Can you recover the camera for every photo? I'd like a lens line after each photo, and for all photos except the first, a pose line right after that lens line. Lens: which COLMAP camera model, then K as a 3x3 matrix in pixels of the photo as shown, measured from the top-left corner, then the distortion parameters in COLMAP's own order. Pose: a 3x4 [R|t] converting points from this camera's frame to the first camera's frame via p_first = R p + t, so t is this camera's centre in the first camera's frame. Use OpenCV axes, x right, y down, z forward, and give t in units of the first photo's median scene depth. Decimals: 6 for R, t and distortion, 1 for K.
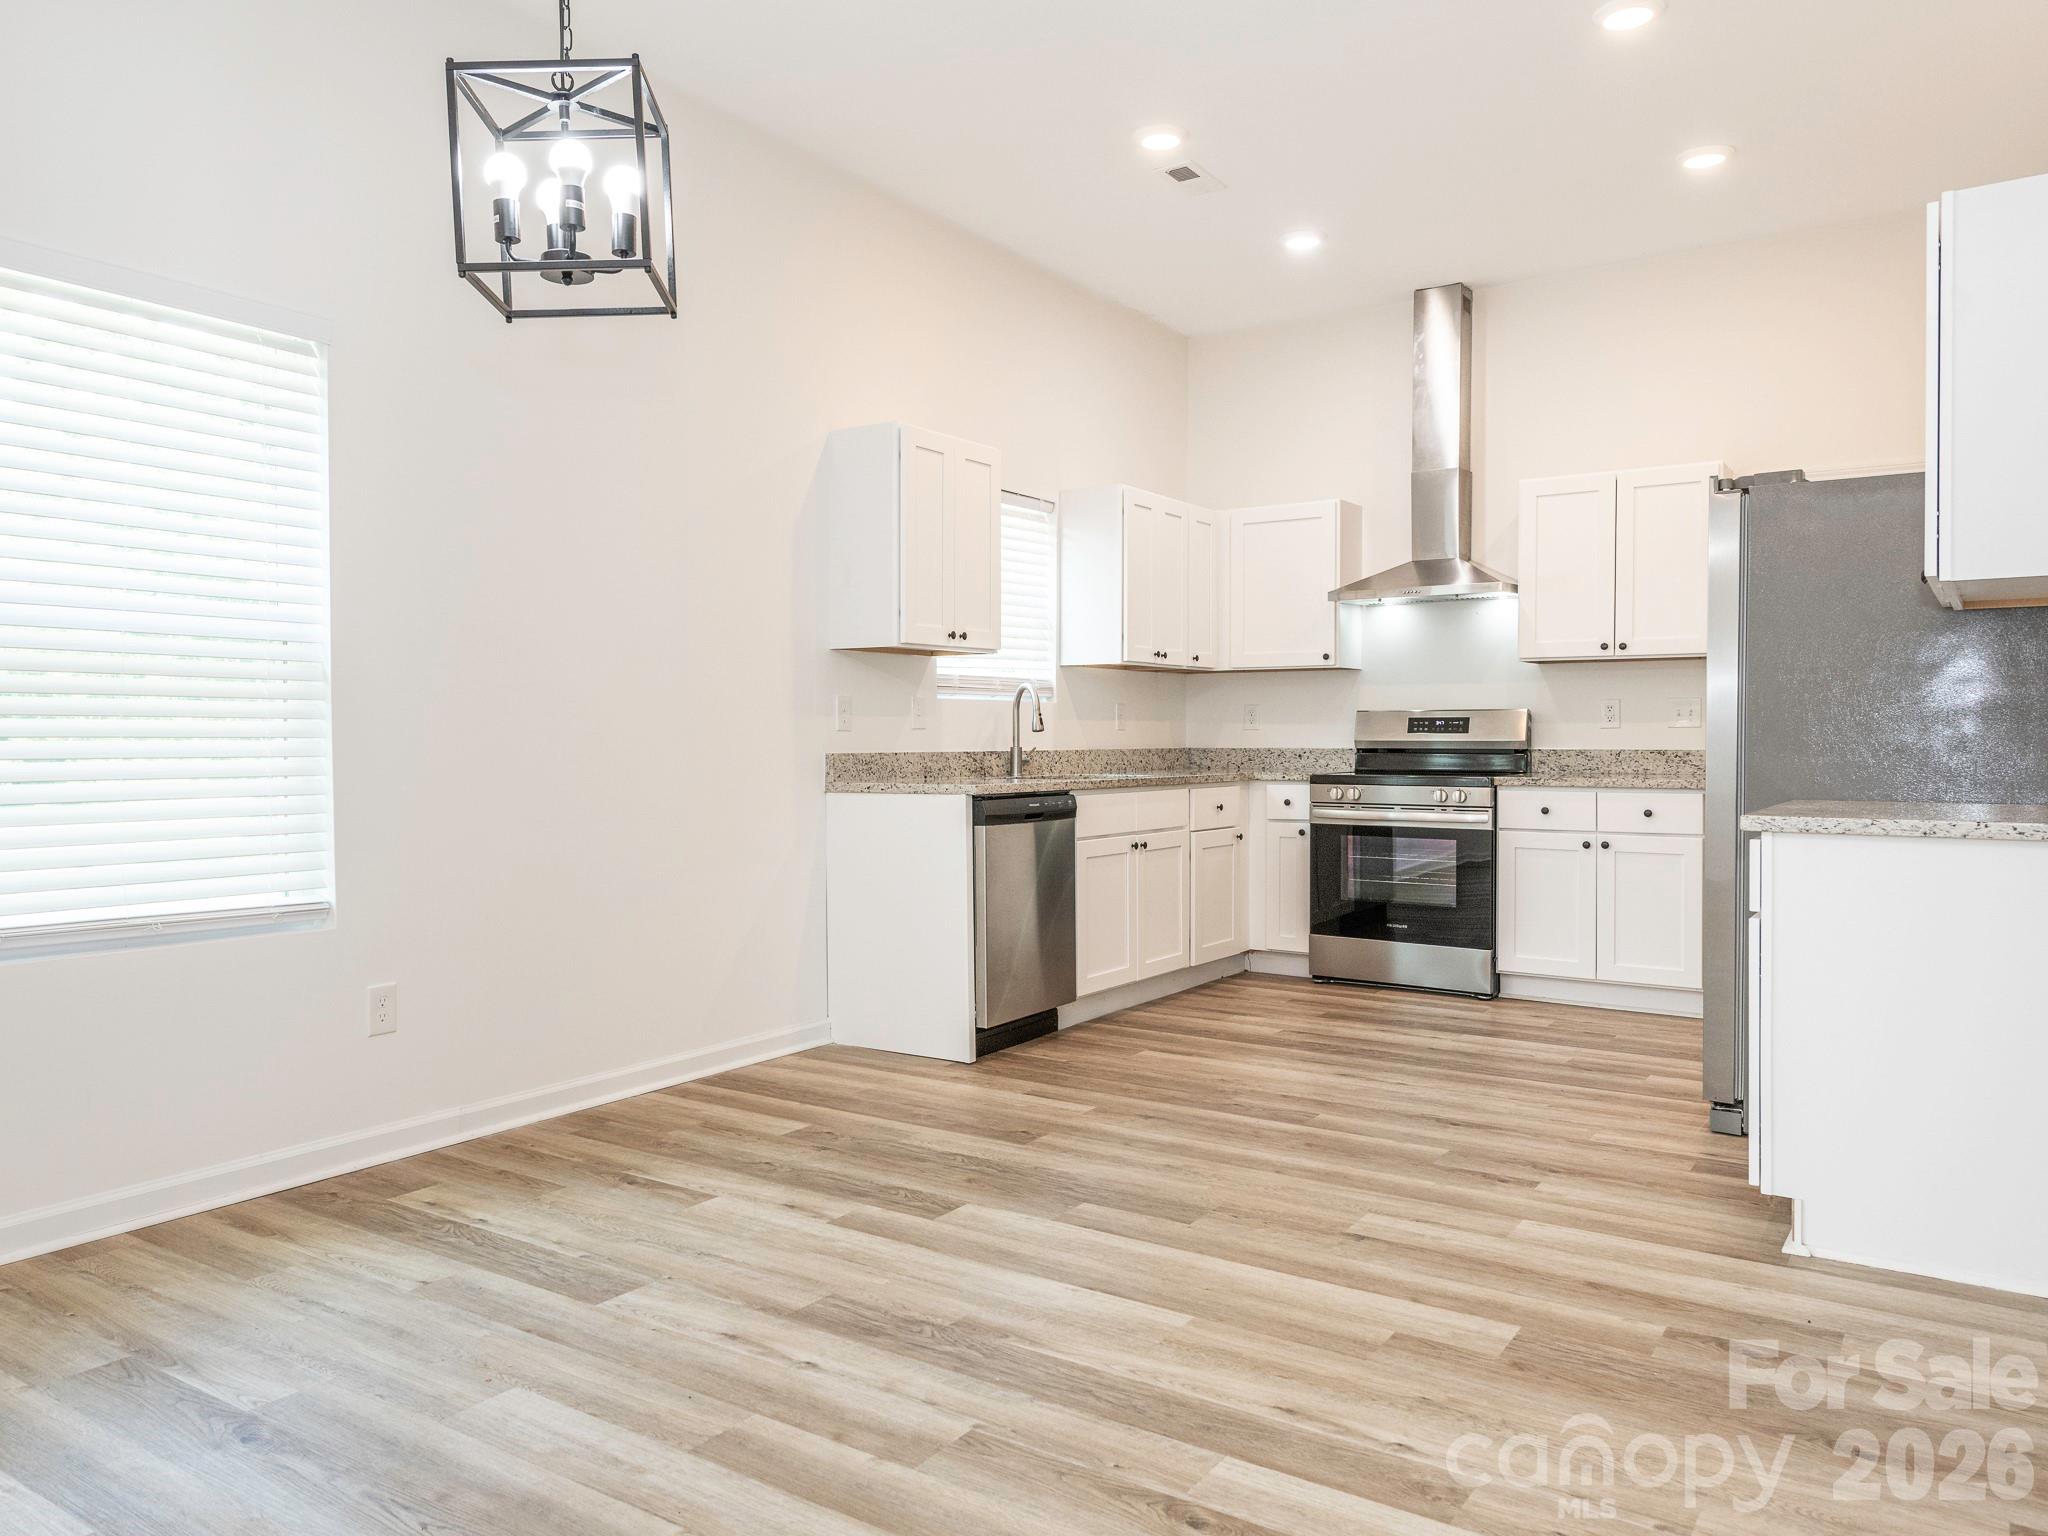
lens RADIAL K [[1470.0, 0, 999.8], [0, 1470.0, 750.5], [0, 0, 1]] dist [0.048431, -0.022727]
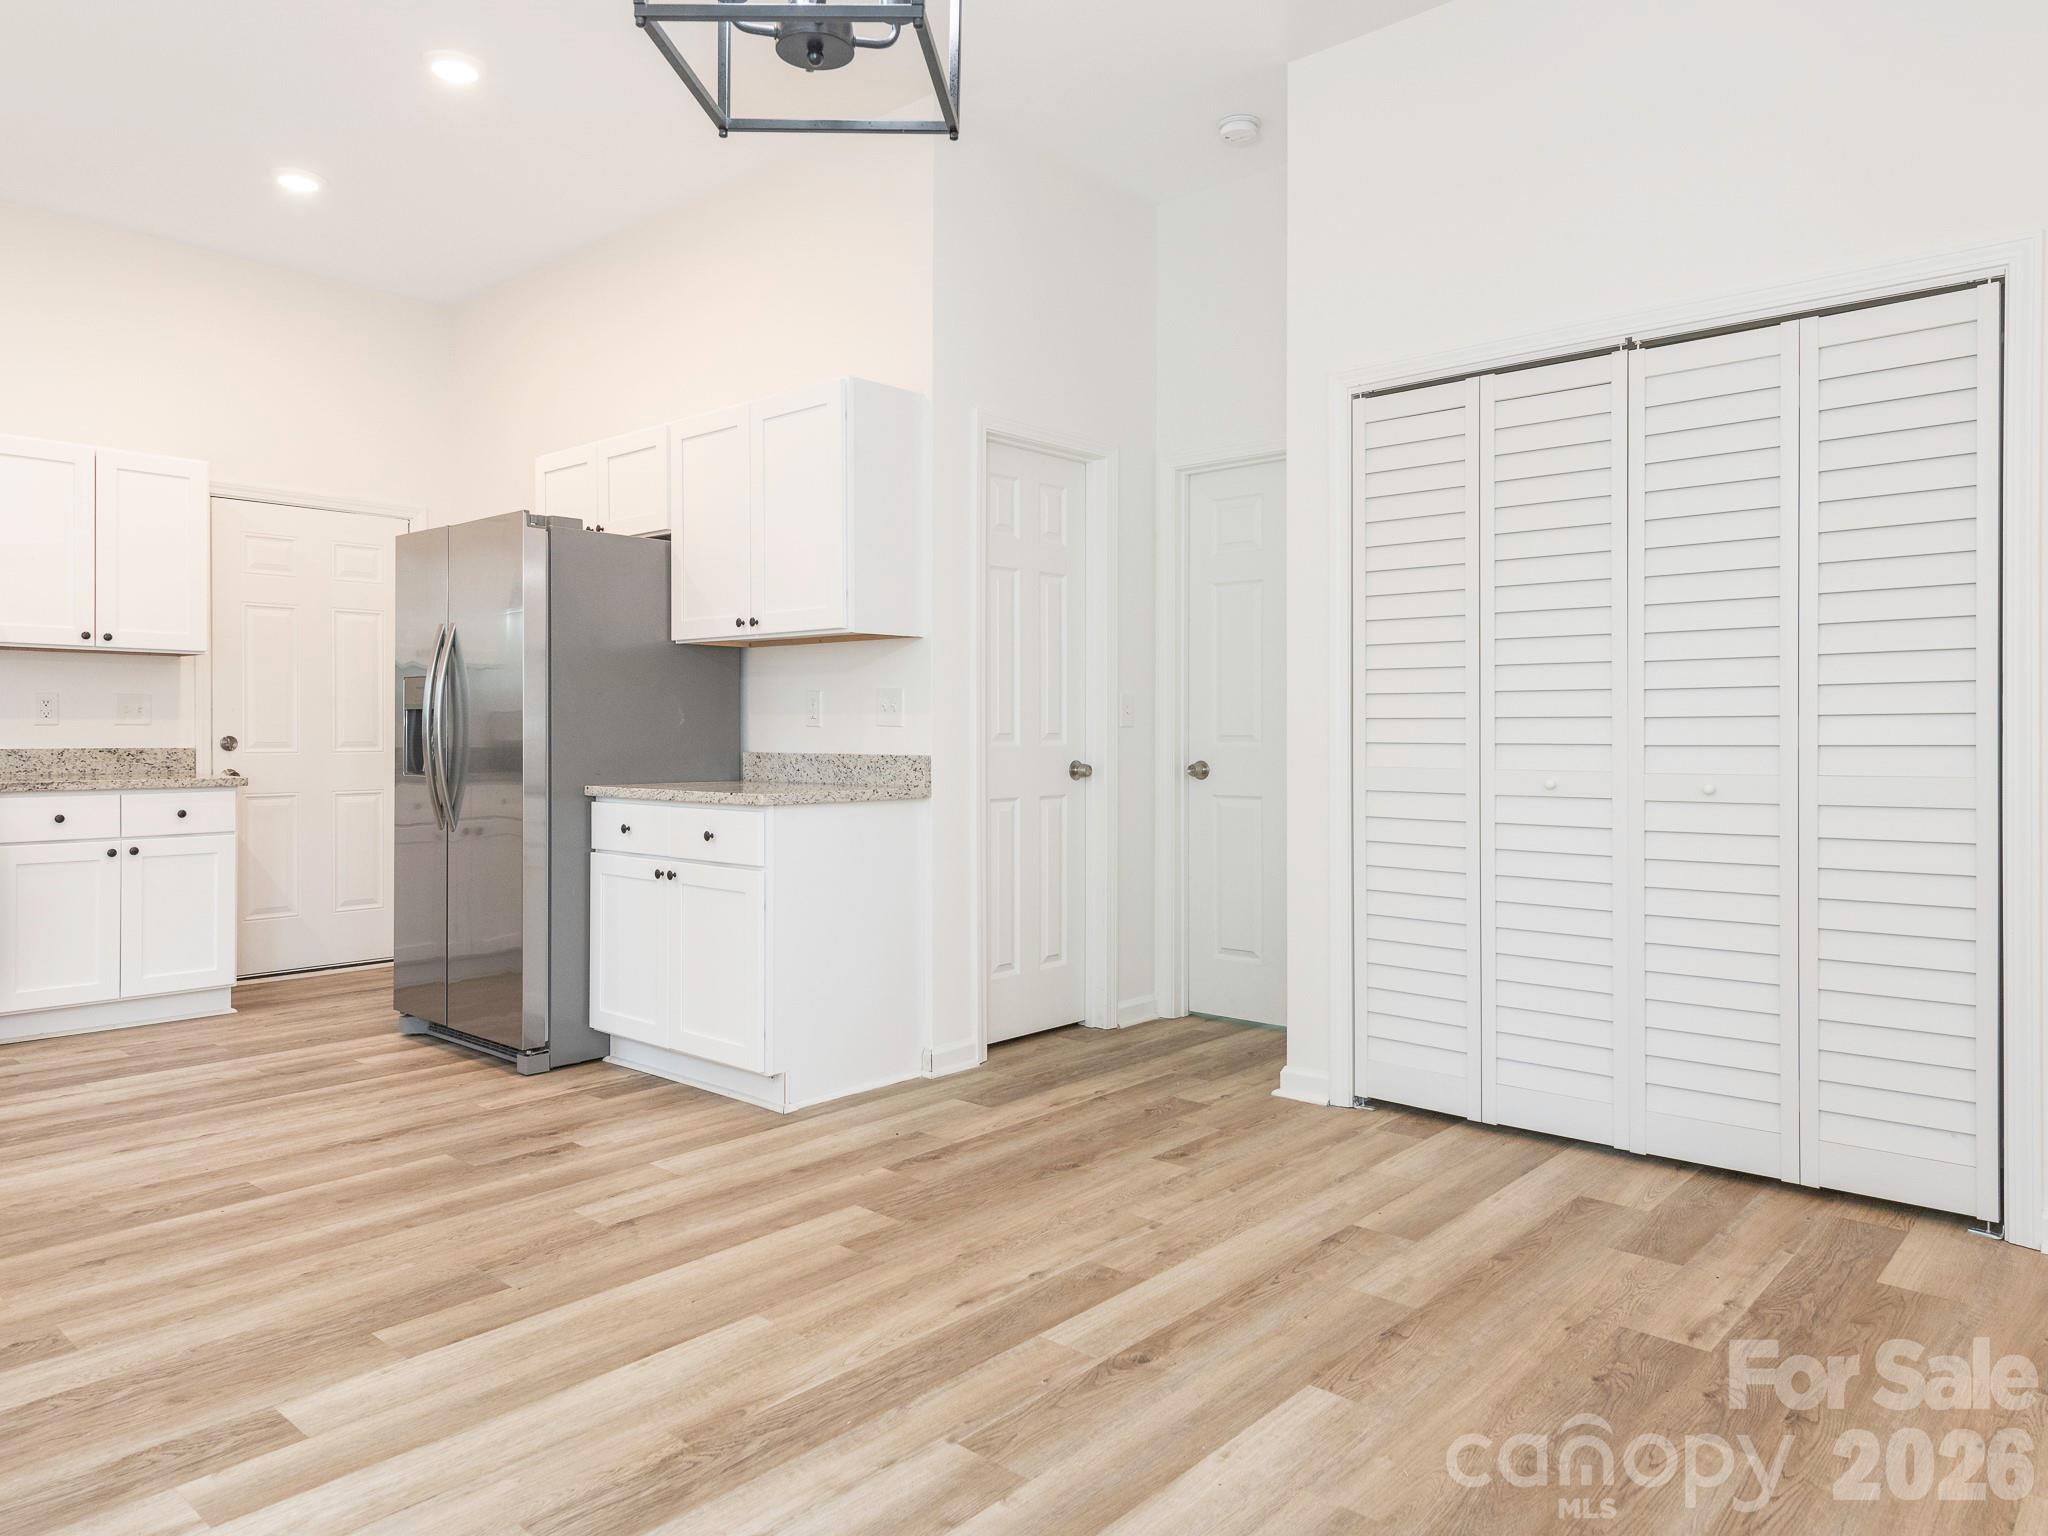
lens RADIAL K [[1325.1, 0, 1041.4], [0, 1325.1, 742.1], [0, 0, 1]] dist [0.015653, -0.005197]
pose [[0.135194, -0.006325, 0.990799, -0.328363], [0.009753, 0.999940, 0.005053, -0.003093], [-0.990771, 0.008981, 0.135248, 0.307998]]
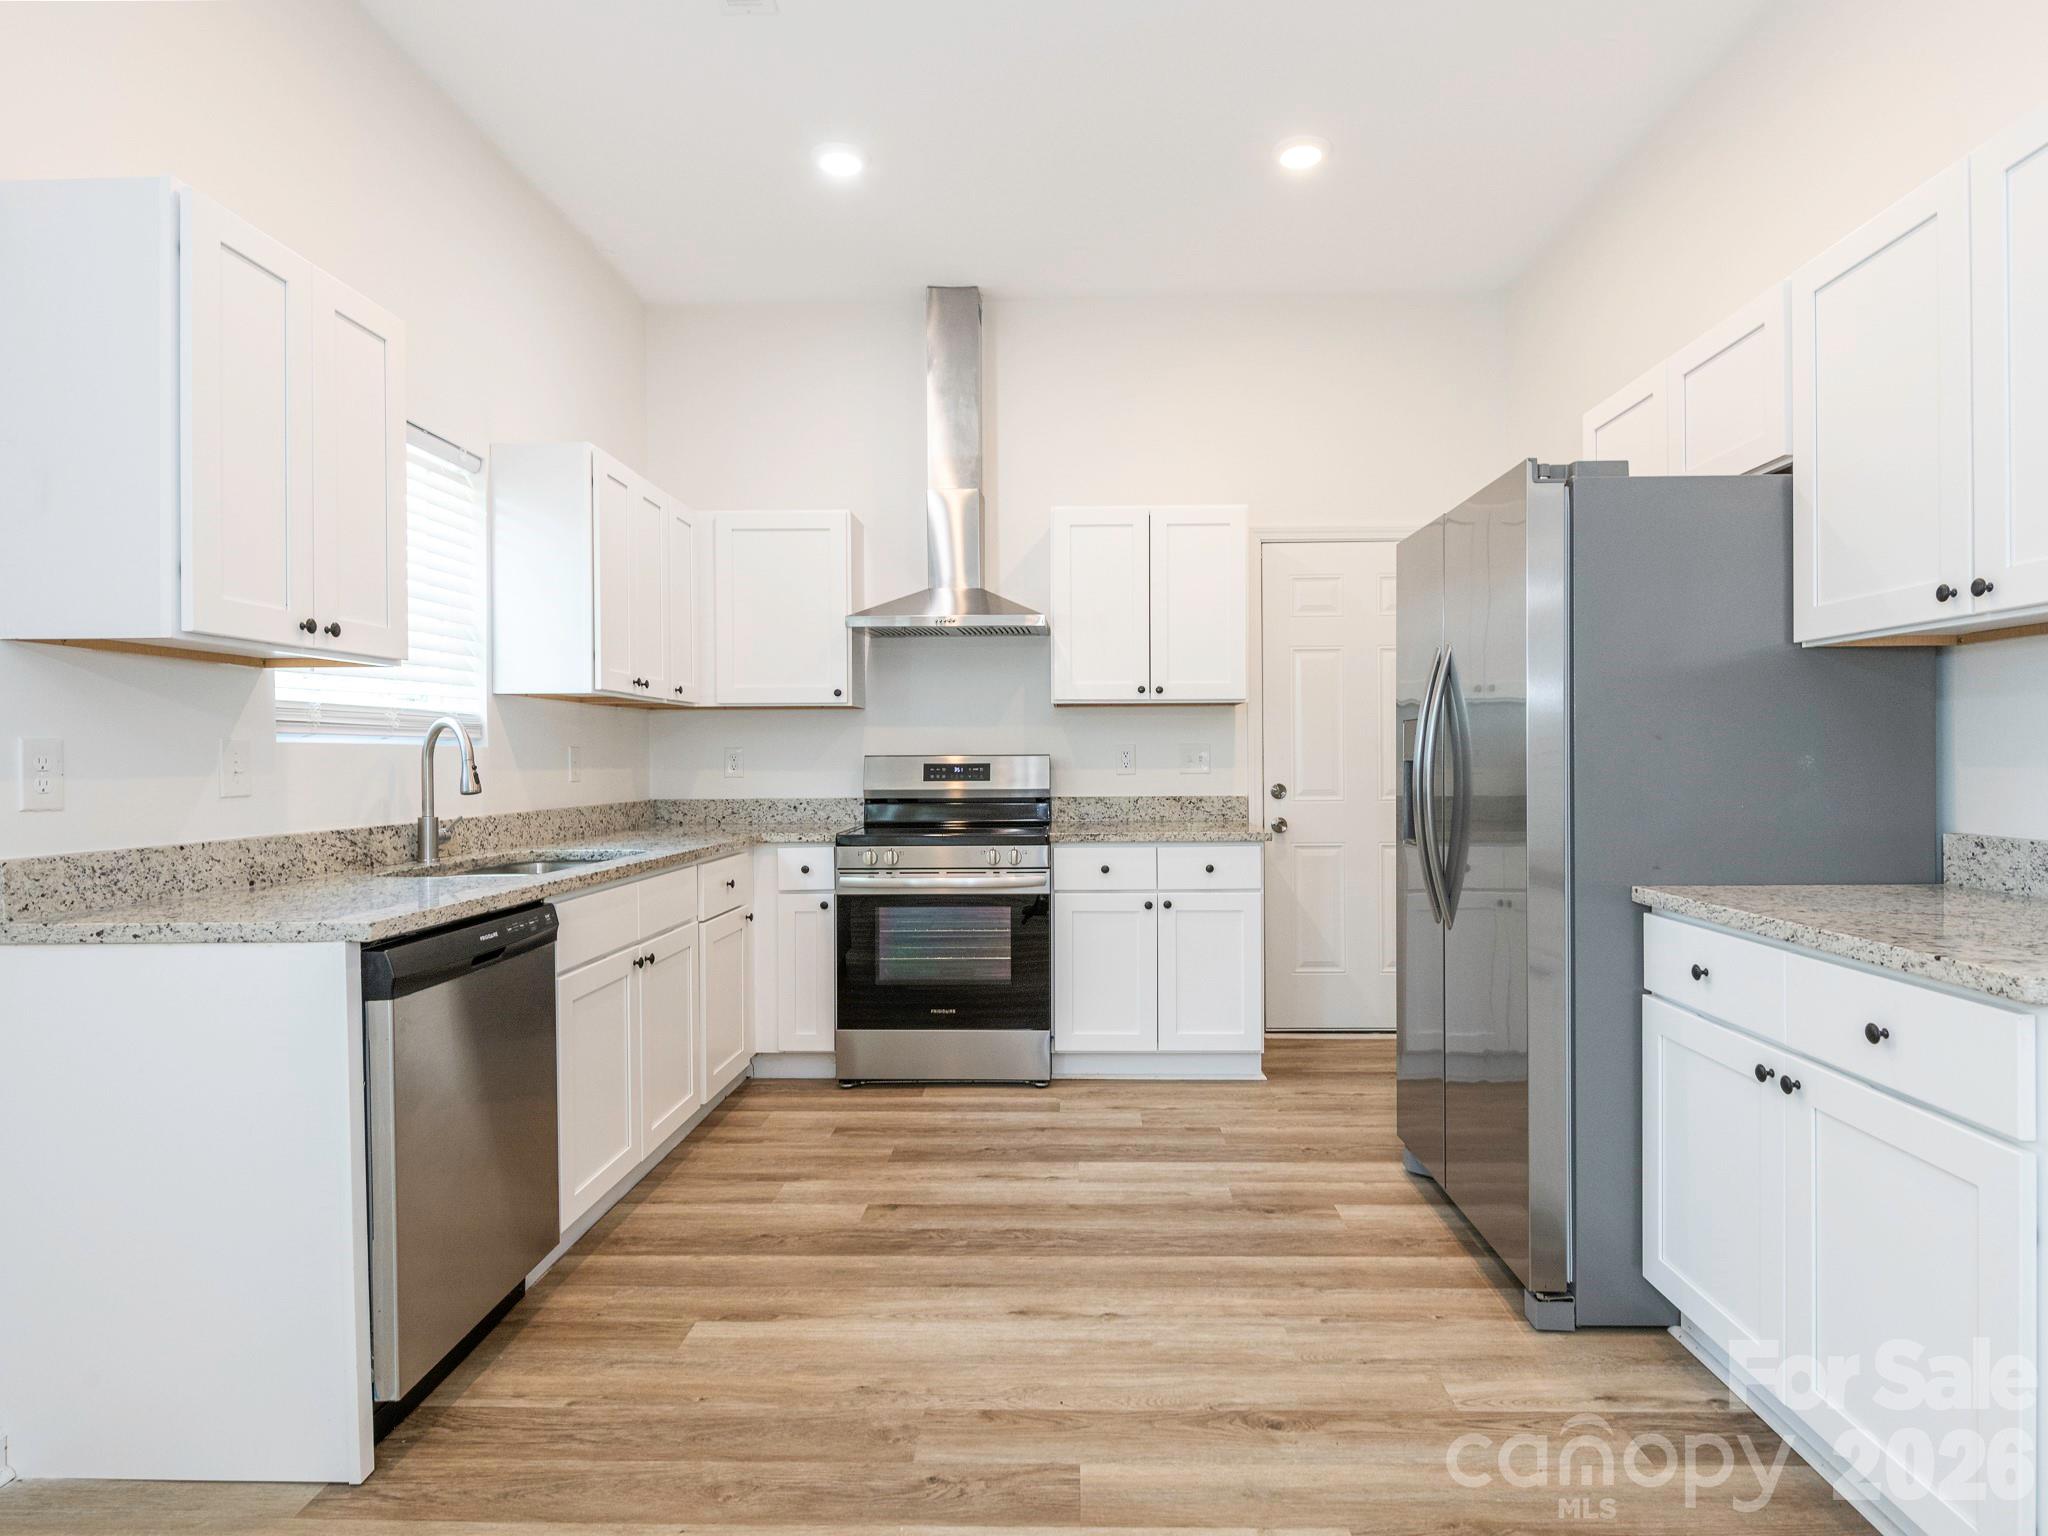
lens RADIAL K [[1105.7, 0, 1055.4], [0, 1105.7, 762.0], [0, 0, 1]] dist [0.020046, -0.011957]
pose [[0.844520, -0.005580, 0.535495, -0.017119], [0.011581, 0.999902, -0.007845, -0.019248], [-0.535399, 0.012827, 0.844502, 0.436266]]
